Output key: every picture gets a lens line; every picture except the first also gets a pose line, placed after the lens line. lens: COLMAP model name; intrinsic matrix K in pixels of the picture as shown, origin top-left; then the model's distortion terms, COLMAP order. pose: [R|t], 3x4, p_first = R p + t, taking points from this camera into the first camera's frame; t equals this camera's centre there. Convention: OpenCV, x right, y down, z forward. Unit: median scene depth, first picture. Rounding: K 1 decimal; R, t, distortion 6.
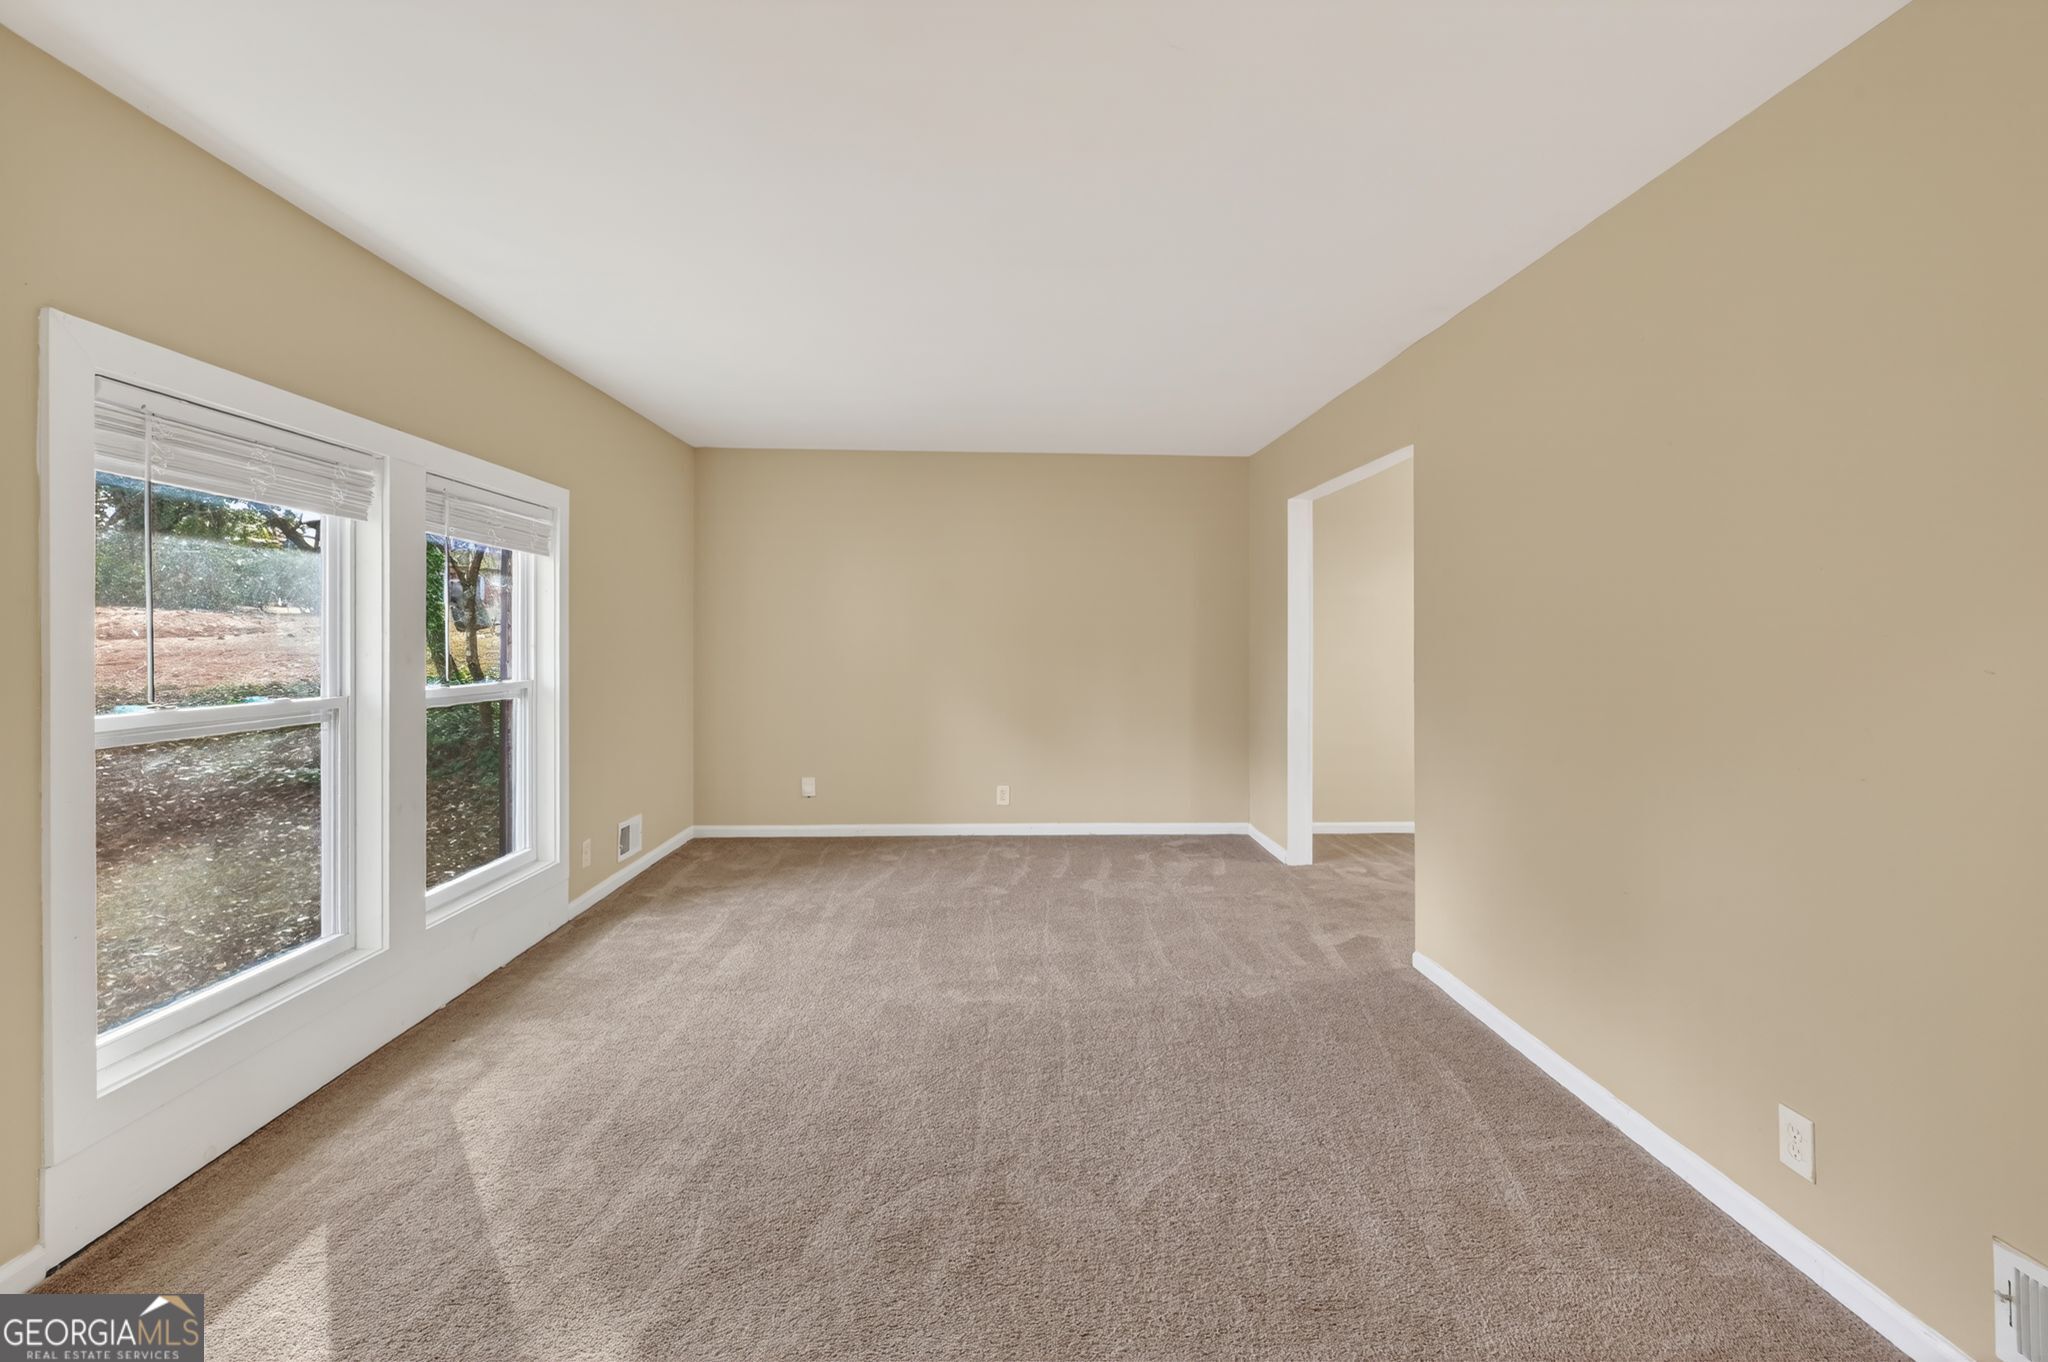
lens RADIAL K [[915.7, 0, 1009.4], [0, 915.7, 644.6], [0, 0, 1]] dist [0.007837, -0.001563]
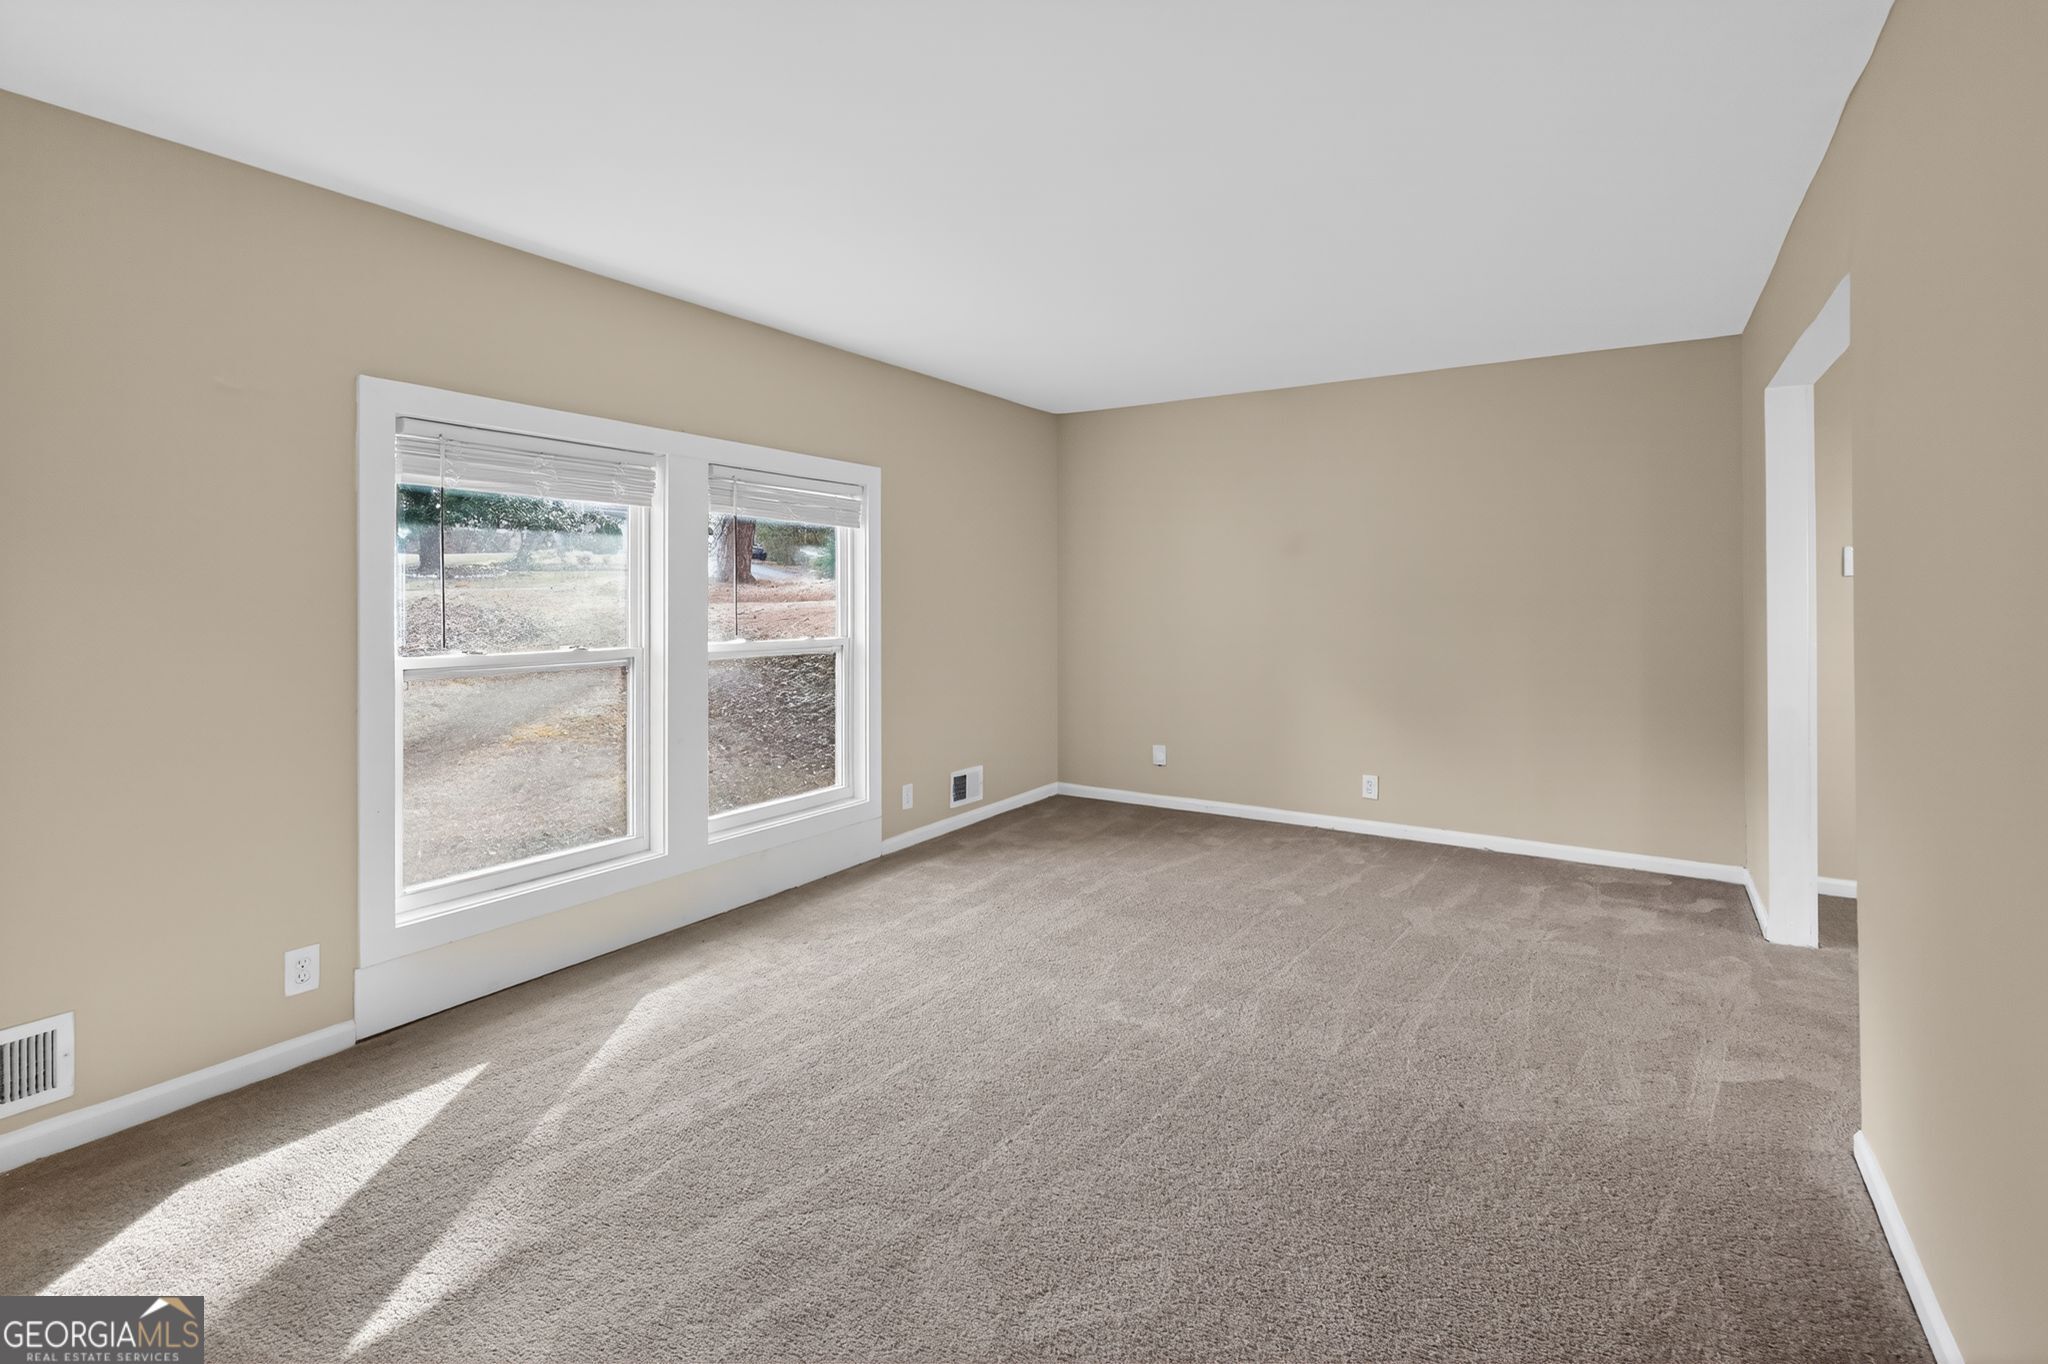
lens RADIAL K [[915.7, 0, 1023.1], [0, 915.7, 593.8], [0, 0, 1]] dist [0.007837, -0.001563]
pose [[0.824794, -0.007251, -0.565387, 0.365331], [-0.000273, 0.999913, -0.013222, -0.000743], [0.565433, 0.011059, 0.824720, 0.227568]]
